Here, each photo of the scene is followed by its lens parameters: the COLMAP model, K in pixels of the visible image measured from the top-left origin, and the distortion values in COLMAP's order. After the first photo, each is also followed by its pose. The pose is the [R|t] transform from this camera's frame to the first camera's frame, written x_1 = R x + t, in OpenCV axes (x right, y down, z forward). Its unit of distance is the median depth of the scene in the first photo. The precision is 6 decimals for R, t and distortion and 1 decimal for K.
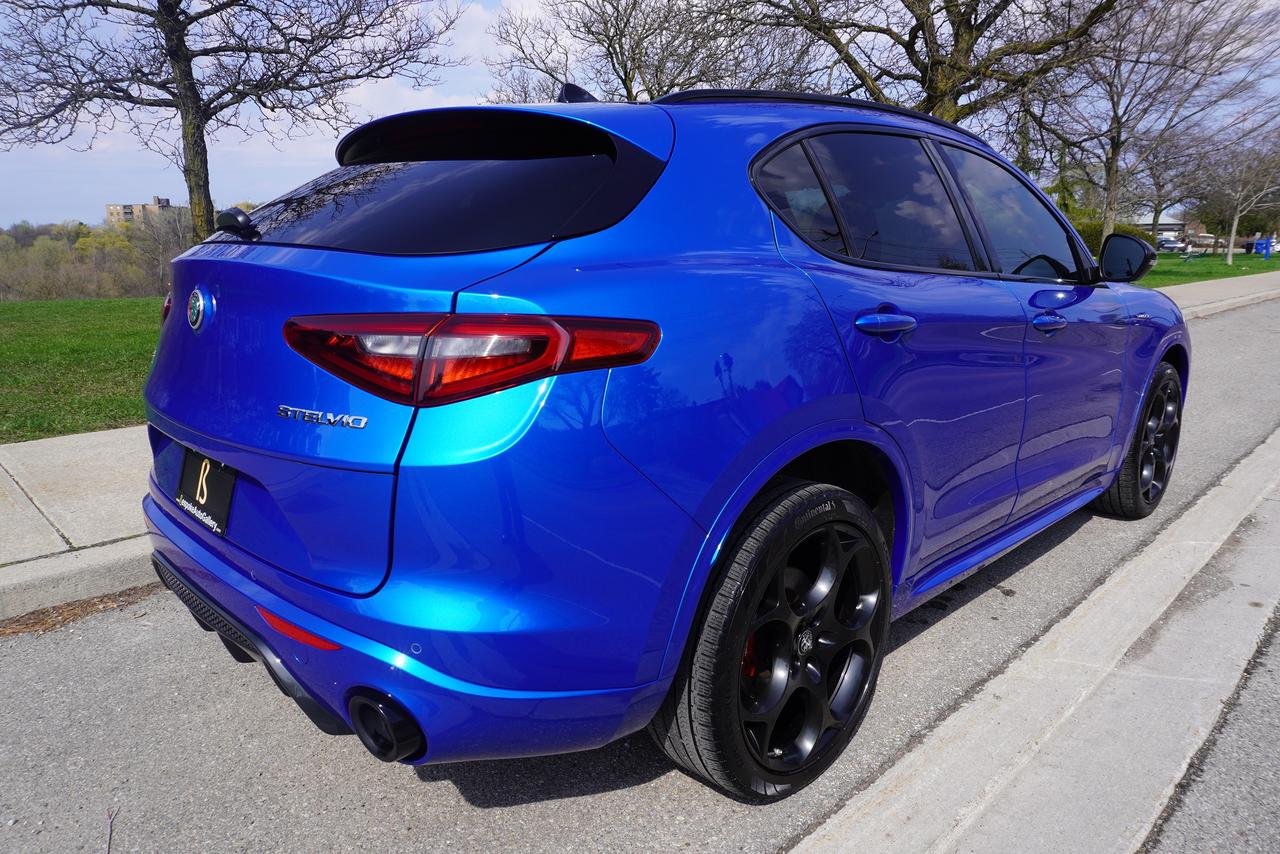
lens RADIAL K [[854.0, 0, 640.0], [0, 854.0, 426.5], [0, 0, 1]] dist [-0.037495, 0.019032]
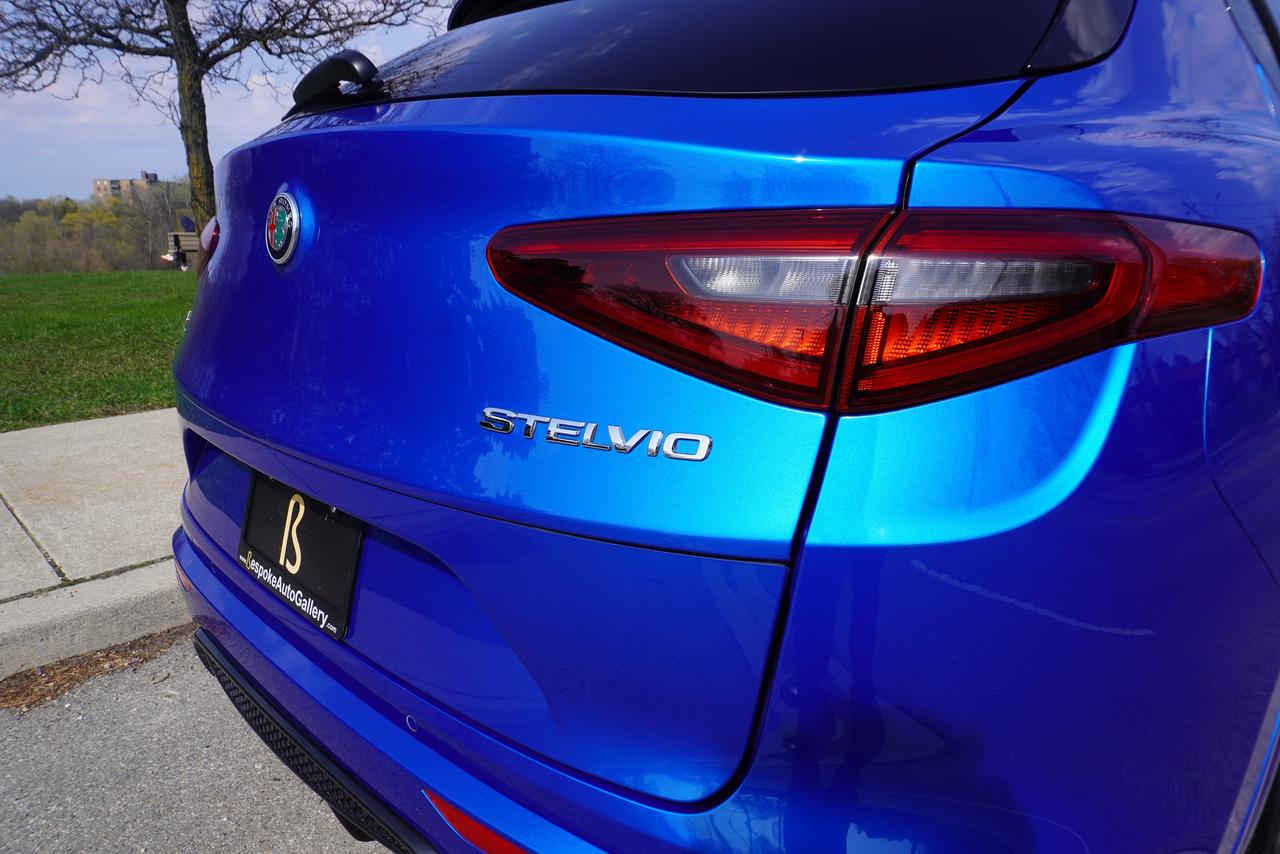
lens RADIAL K [[854.0, 0, 643.0], [0, 854.0, 420.3], [0, 0, 1]] dist [-0.037495, 0.019032]
pose [[0.999932, -0.006222, 0.009884, -0.105983], [0.005997, 0.999728, 0.022554, -0.008784], [-0.010022, -0.022493, 0.999697, 0.158380]]
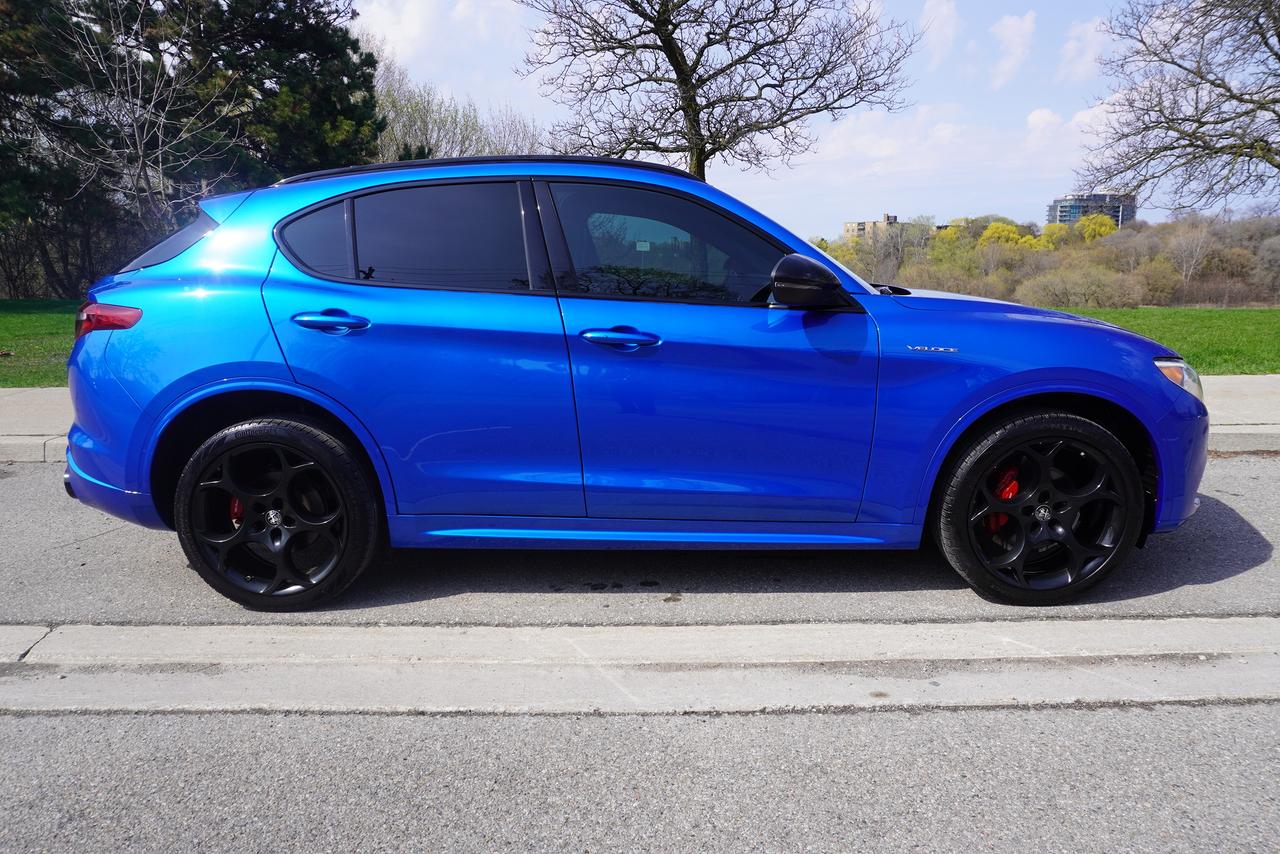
lens RADIAL K [[854.0, 0, 629.0], [0, 854.0, 424.6], [0, 0, 1]] dist [-0.037495, 0.019032]
pose [[0.696704, 0.132352, -0.705044, 0.703907], [-0.144565, 0.988573, 0.042722, -0.033642], [0.702641, 0.072161, 0.707876, 0.132983]]
